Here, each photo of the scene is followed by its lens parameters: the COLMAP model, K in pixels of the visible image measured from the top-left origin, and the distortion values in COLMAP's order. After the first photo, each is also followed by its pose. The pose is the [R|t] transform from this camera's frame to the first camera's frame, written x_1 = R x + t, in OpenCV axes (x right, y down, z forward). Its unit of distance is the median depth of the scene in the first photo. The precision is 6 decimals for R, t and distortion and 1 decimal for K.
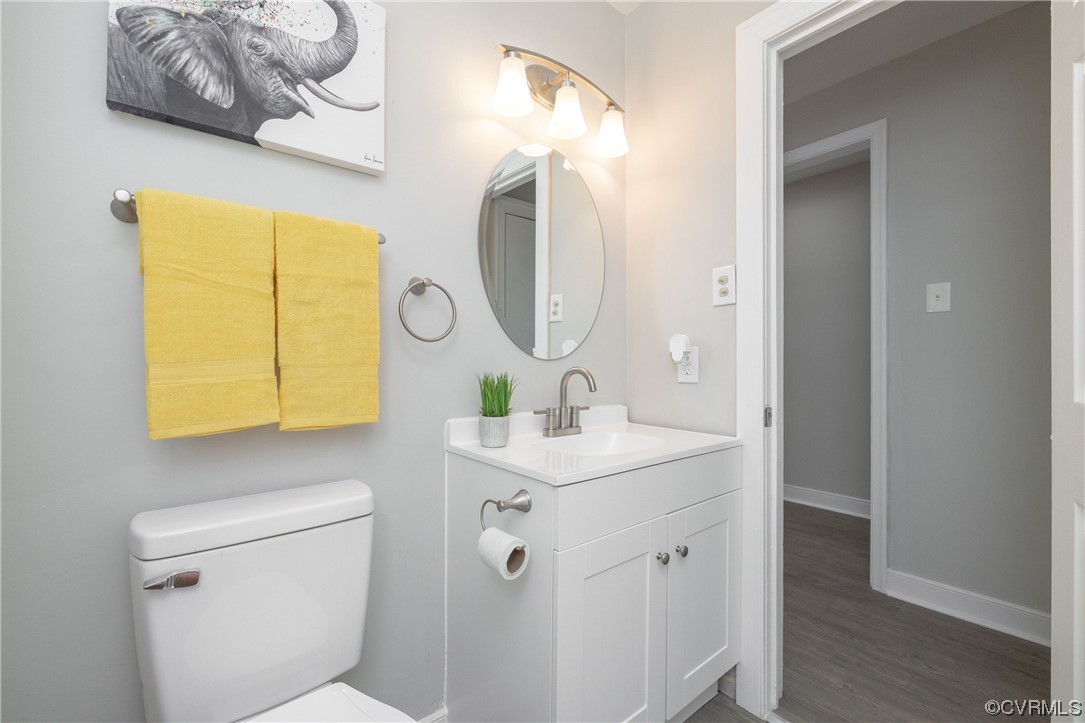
lens RADIAL K [[459.2, 0, 543.1], [0, 459.2, 361.0], [0, 0, 1]] dist [0.000315, -0.000338]
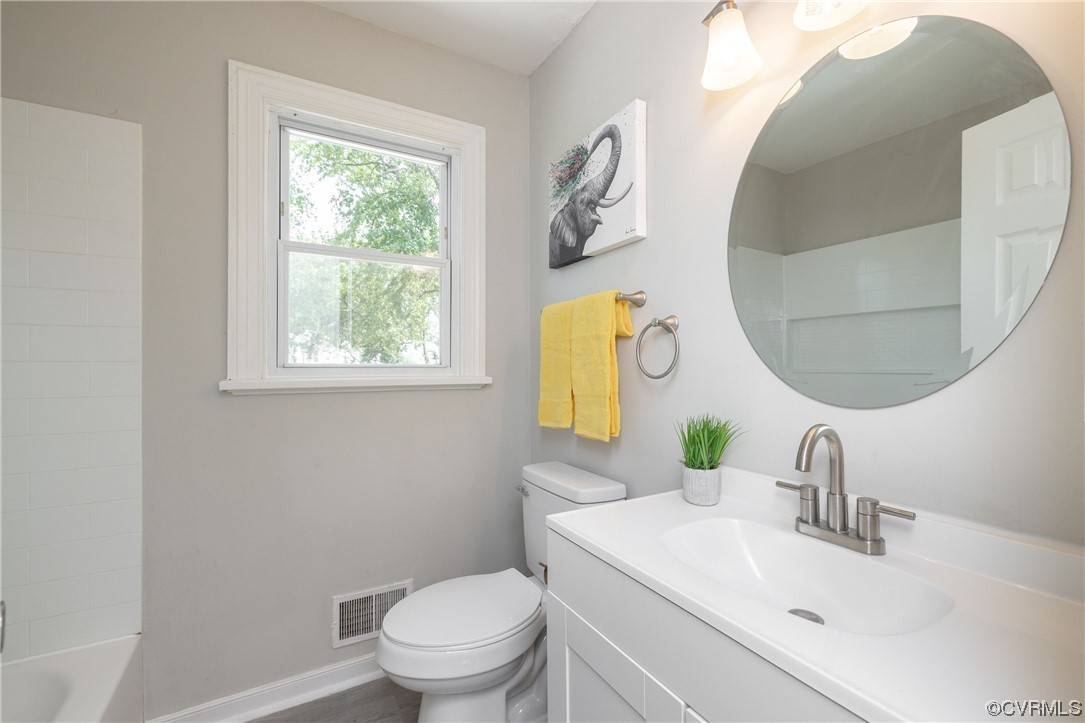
lens RADIAL K [[459.2, 0, 542.3], [0, 459.2, 364.0], [0, 0, 1]] dist [0.000315, -0.000338]
pose [[-0.165838, -0.005650, -0.986137, 1.030444], [-0.002020, 0.999983, -0.005390, -0.085620], [0.986151, 0.001098, -0.165847, 1.133319]]
